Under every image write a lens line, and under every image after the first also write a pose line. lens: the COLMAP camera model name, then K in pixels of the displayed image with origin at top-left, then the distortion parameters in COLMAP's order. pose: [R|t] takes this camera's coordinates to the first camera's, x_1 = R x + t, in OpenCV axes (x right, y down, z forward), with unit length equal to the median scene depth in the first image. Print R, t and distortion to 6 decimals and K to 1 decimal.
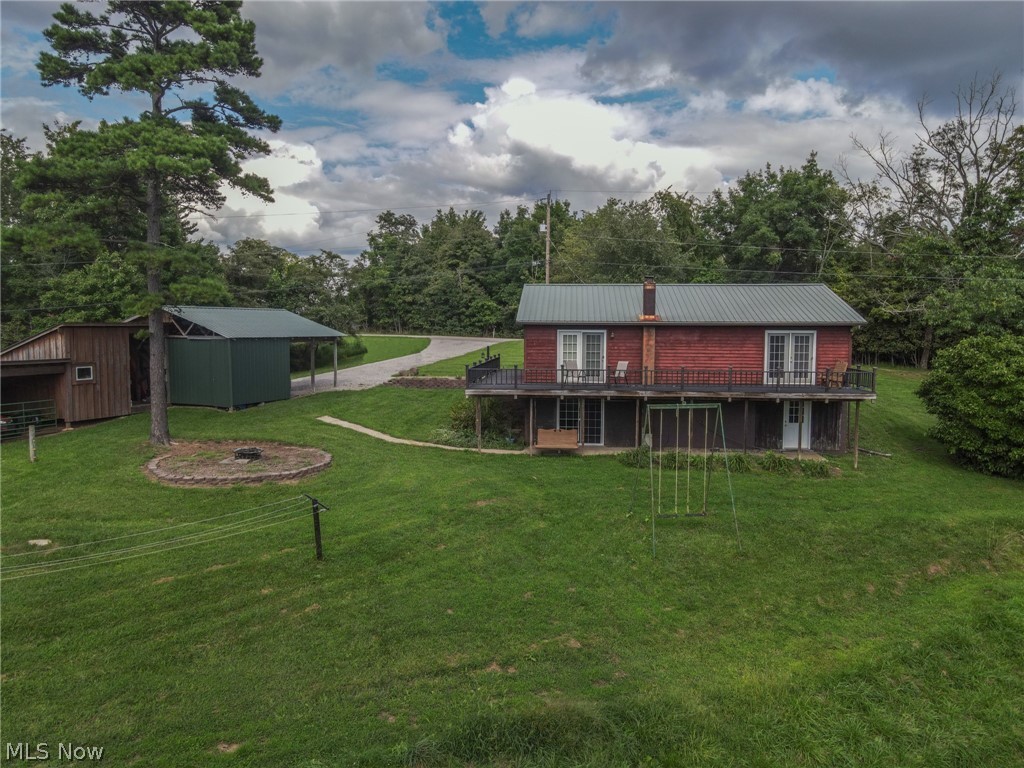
lens RADIAL K [[751.3, 0, 503.9], [0, 751.3, 388.2], [0, 0, 1]] dist [0.001230, 0.007376]
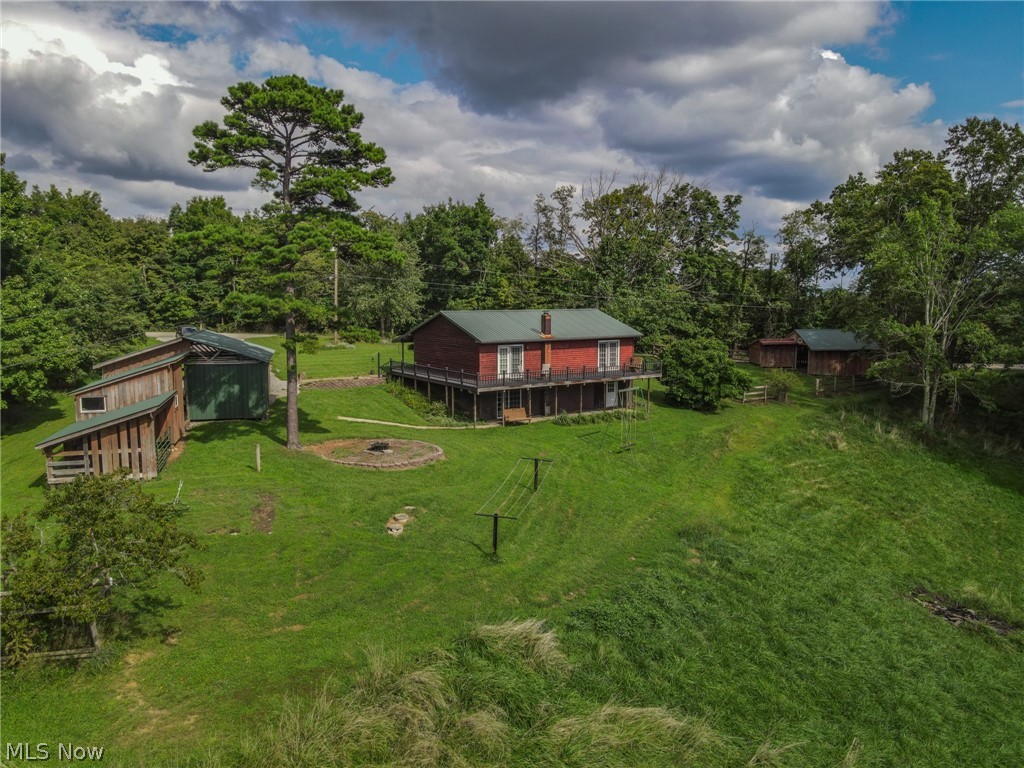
lens RADIAL K [[751.3, 0, 507.8], [0, 751.3, 385.1], [0, 0, 1]] dist [0.001230, 0.007376]
pose [[0.782959, -0.078191, 0.617140, -0.886485], [0.054024, 0.996868, 0.057763, -0.085049], [-0.619723, -0.011885, 0.784731, -0.236215]]
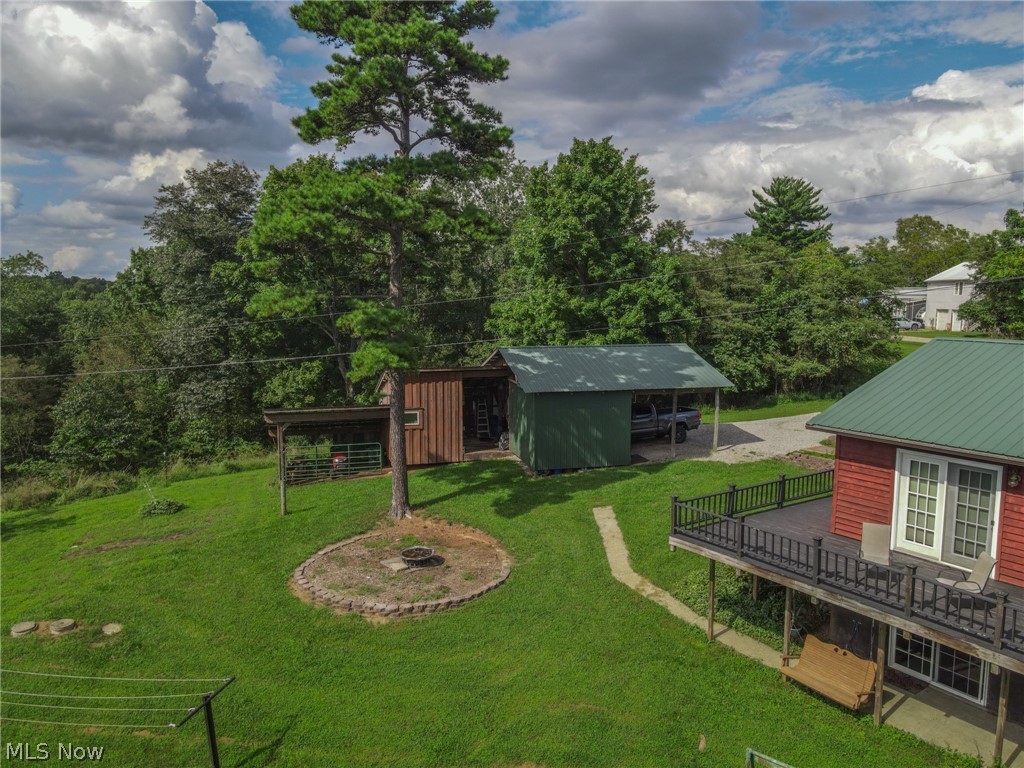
lens RADIAL K [[751.3, 0, 513.9], [0, 751.3, 379.1], [0, 0, 1]] dist [0.001230, 0.007376]
pose [[0.628416, 0.082134, -0.773529, 0.300533], [-0.063425, 0.996509, 0.054284, -0.136737], [0.775287, 0.014948, 0.631432, 0.481462]]
